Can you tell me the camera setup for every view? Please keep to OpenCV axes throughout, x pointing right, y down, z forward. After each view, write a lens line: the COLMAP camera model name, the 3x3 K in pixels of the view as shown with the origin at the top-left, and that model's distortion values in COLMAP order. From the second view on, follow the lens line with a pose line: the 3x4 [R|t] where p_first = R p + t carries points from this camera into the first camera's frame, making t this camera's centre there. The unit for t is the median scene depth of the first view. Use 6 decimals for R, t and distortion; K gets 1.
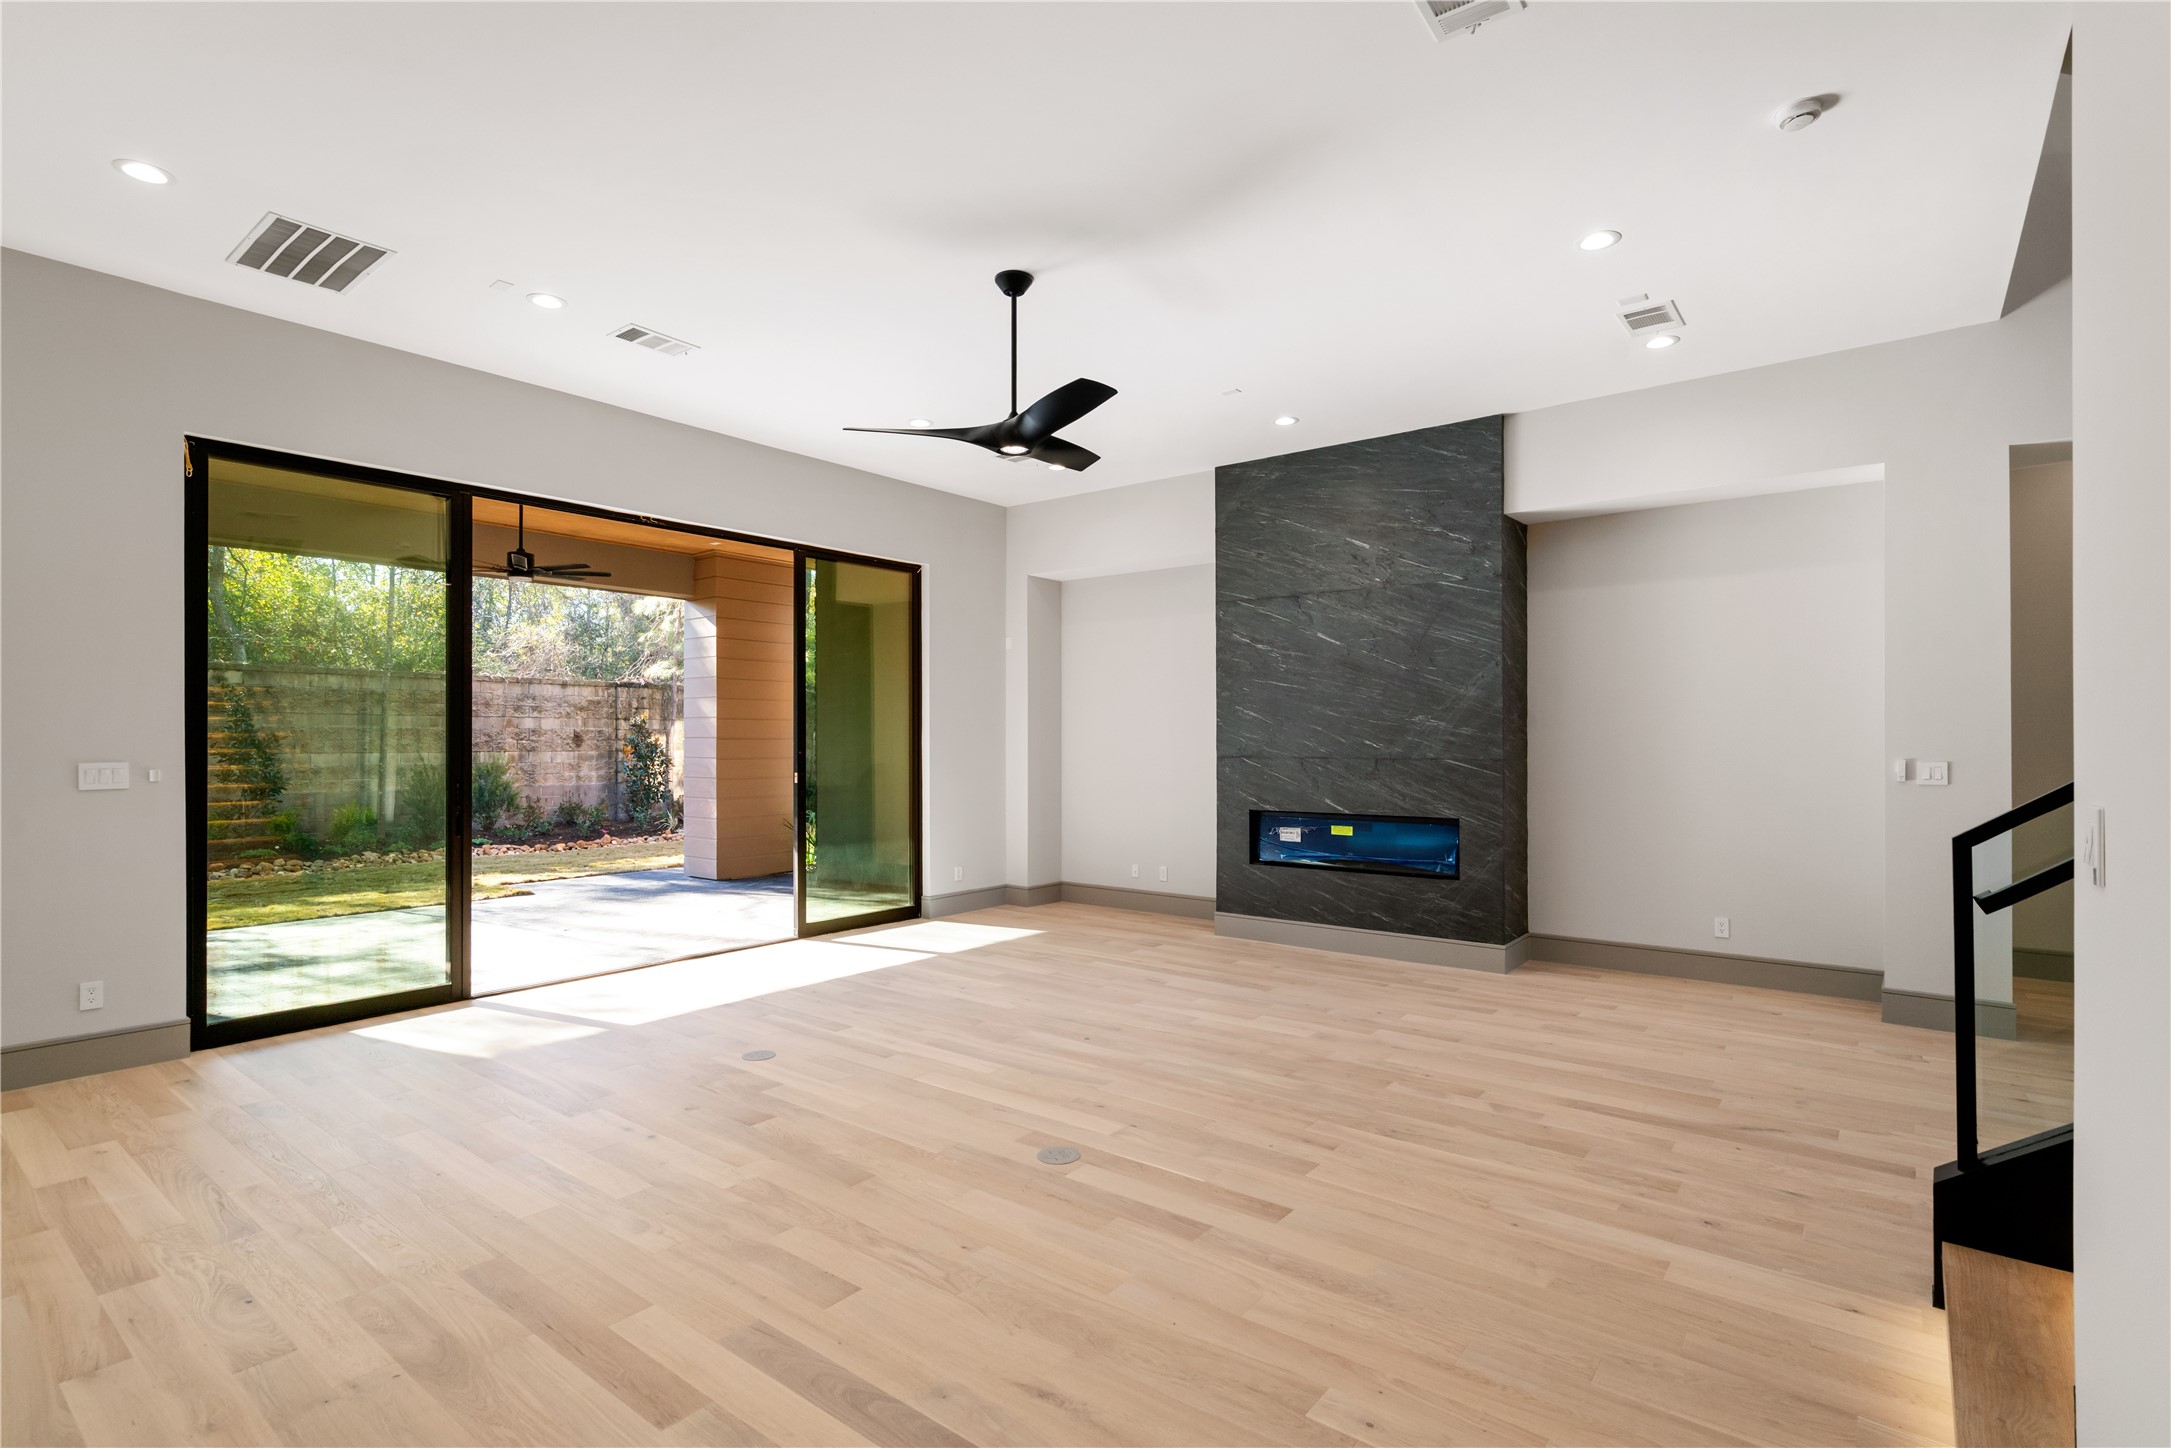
lens RADIAL K [[1037.8, 0, 1071.4], [0, 1037.8, 737.9], [0, 0, 1]] dist [-0.004861, 0.001185]
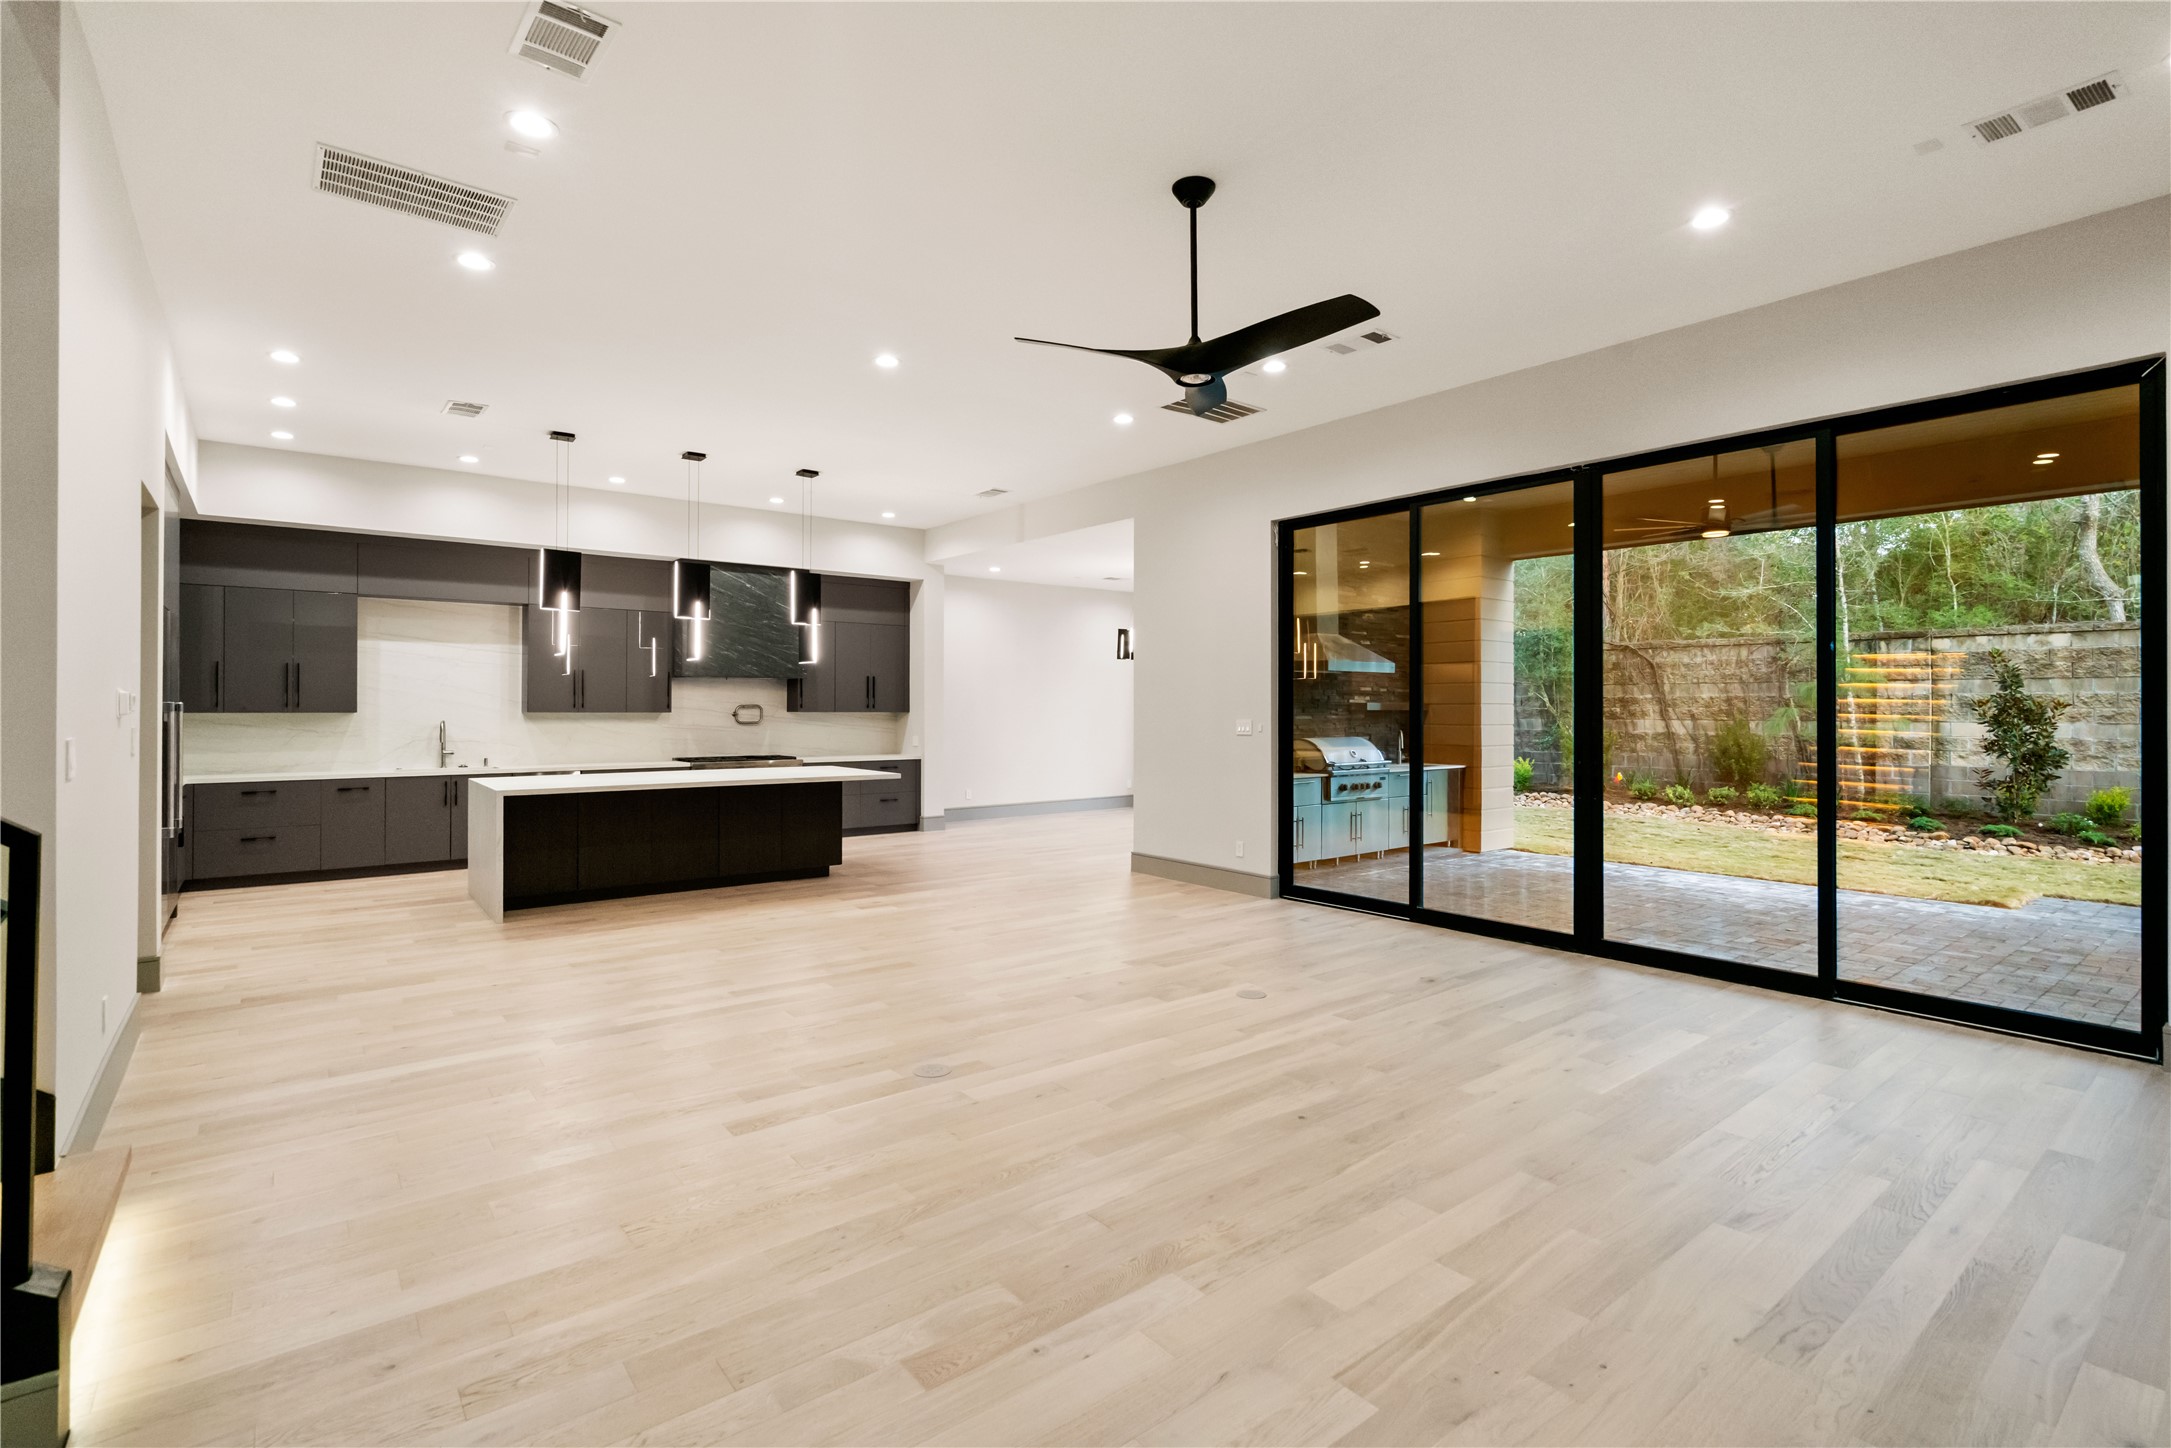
lens RADIAL K [[1007.1, 0, 1083.7], [0, 1007.1, 700.9], [0, 0, 1]] dist [-0.005438, 0.001550]
pose [[-0.227460, -0.008707, -0.973748, 0.724724], [0.005019, 0.999936, -0.010113, 0.003903], [0.973774, -0.007188, -0.227402, 0.992961]]
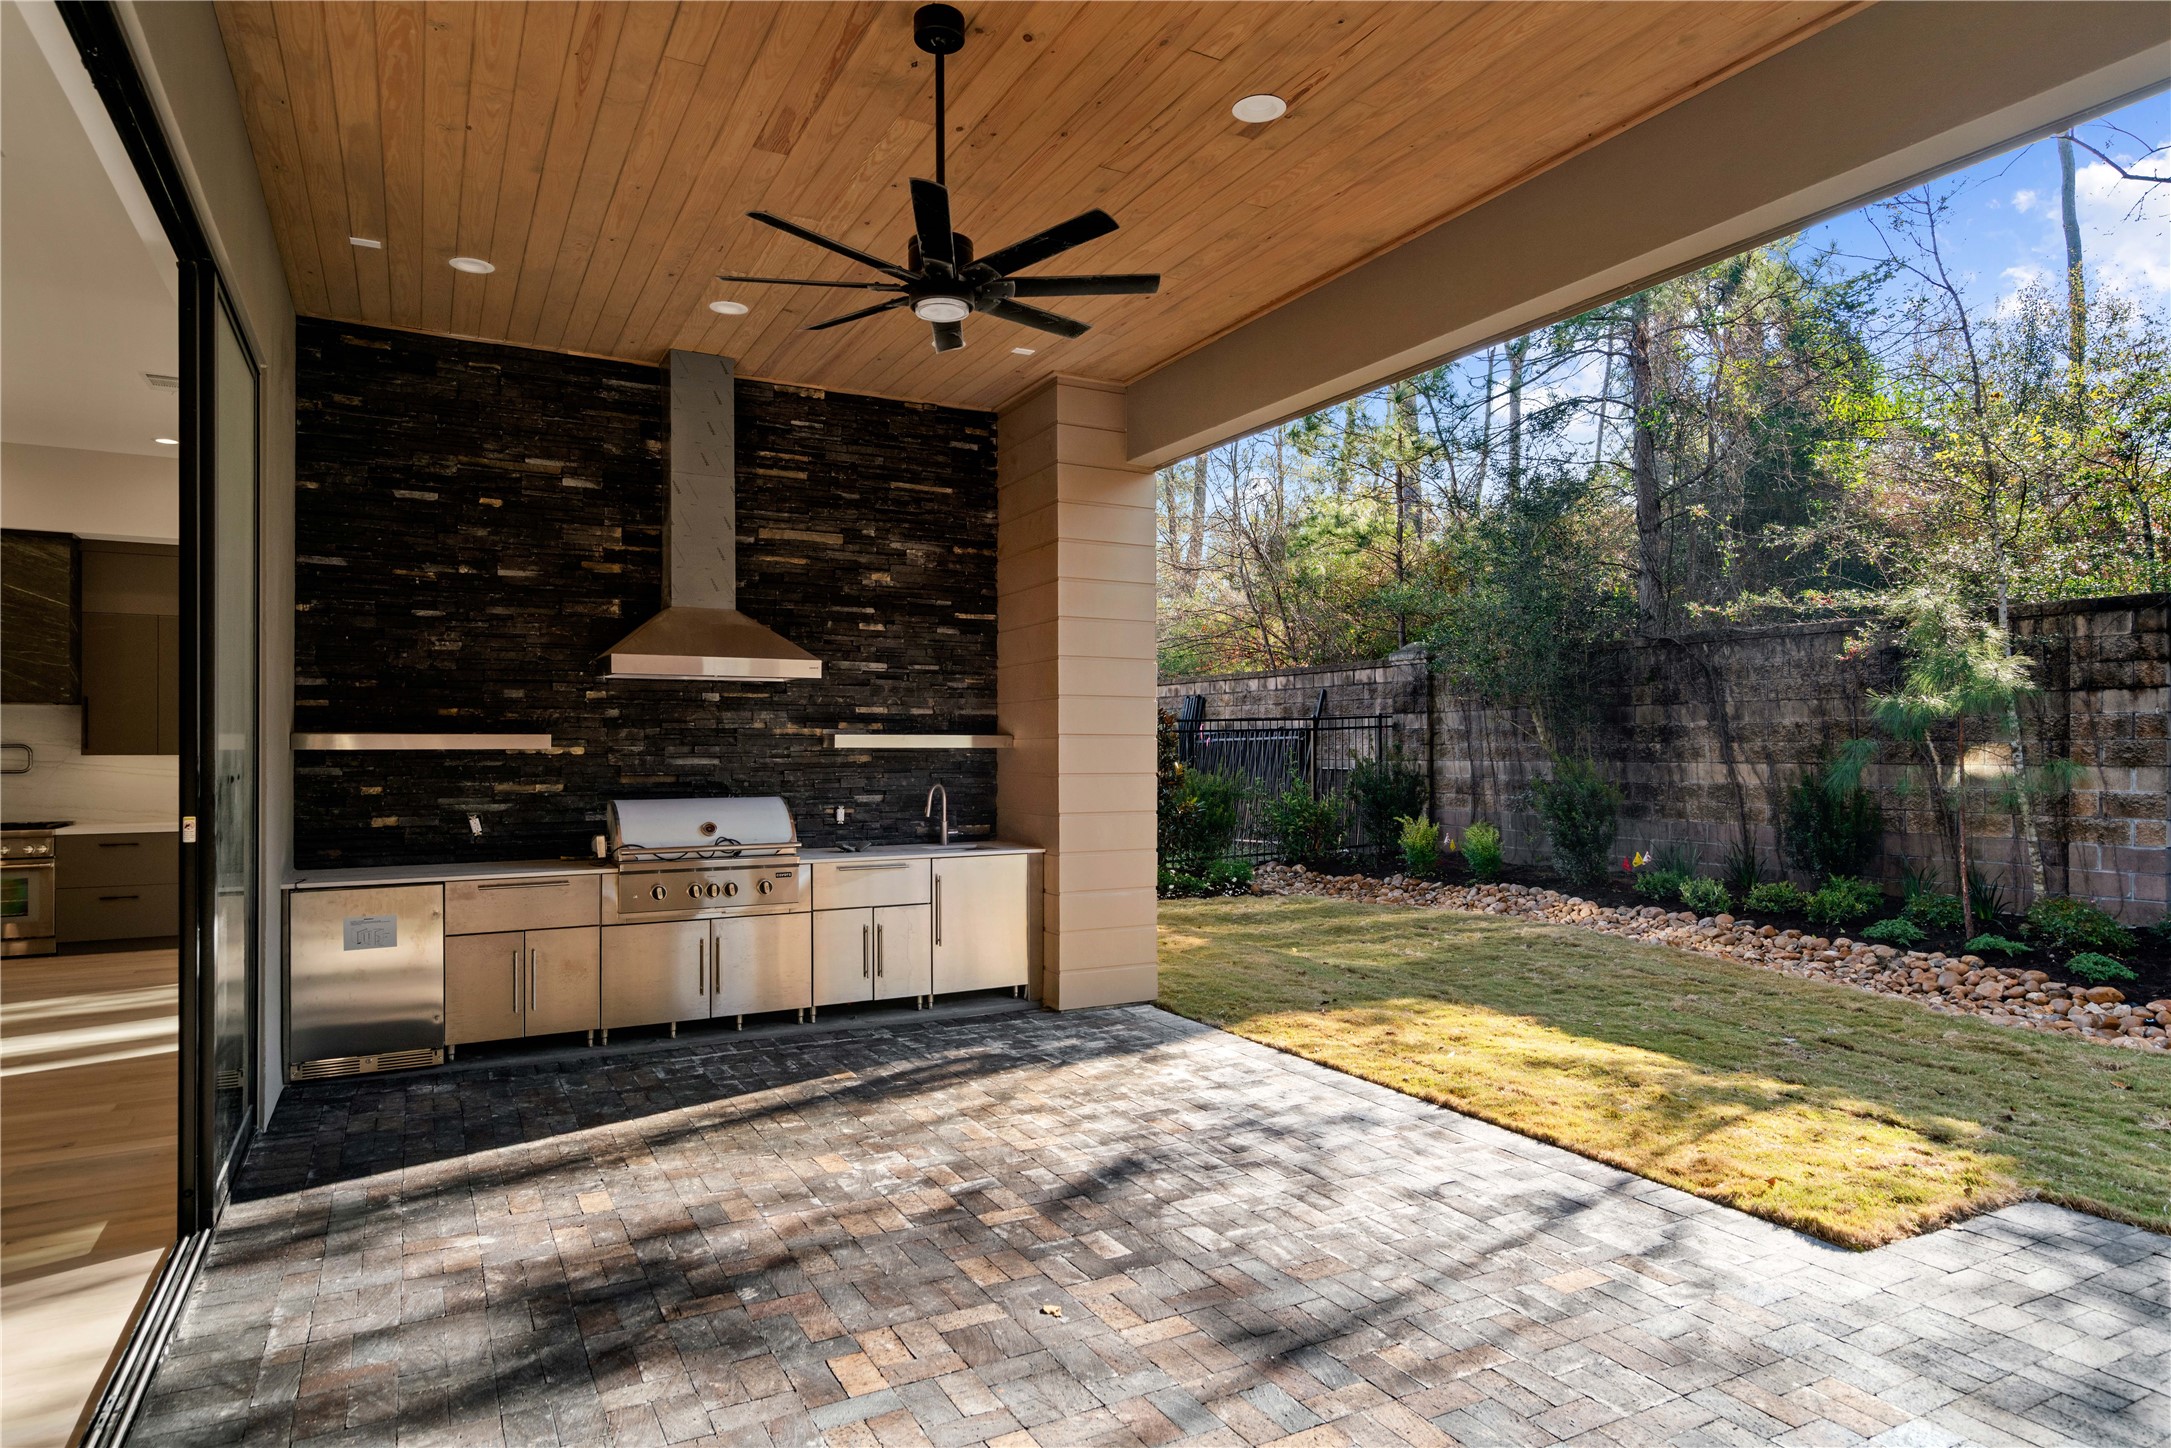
lens RADIAL K [[1231.5, 0, 1083.3], [0, 1231.5, 727.2], [0, 0, 1]] dist [-0.001749, -0.001416]
pose [[-0.400111, -0.018158, -0.916287, -0.204305], [0.009403, 0.999670, -0.023917, 0.018015], [0.916418, -0.018185, -0.399808, 1.868809]]
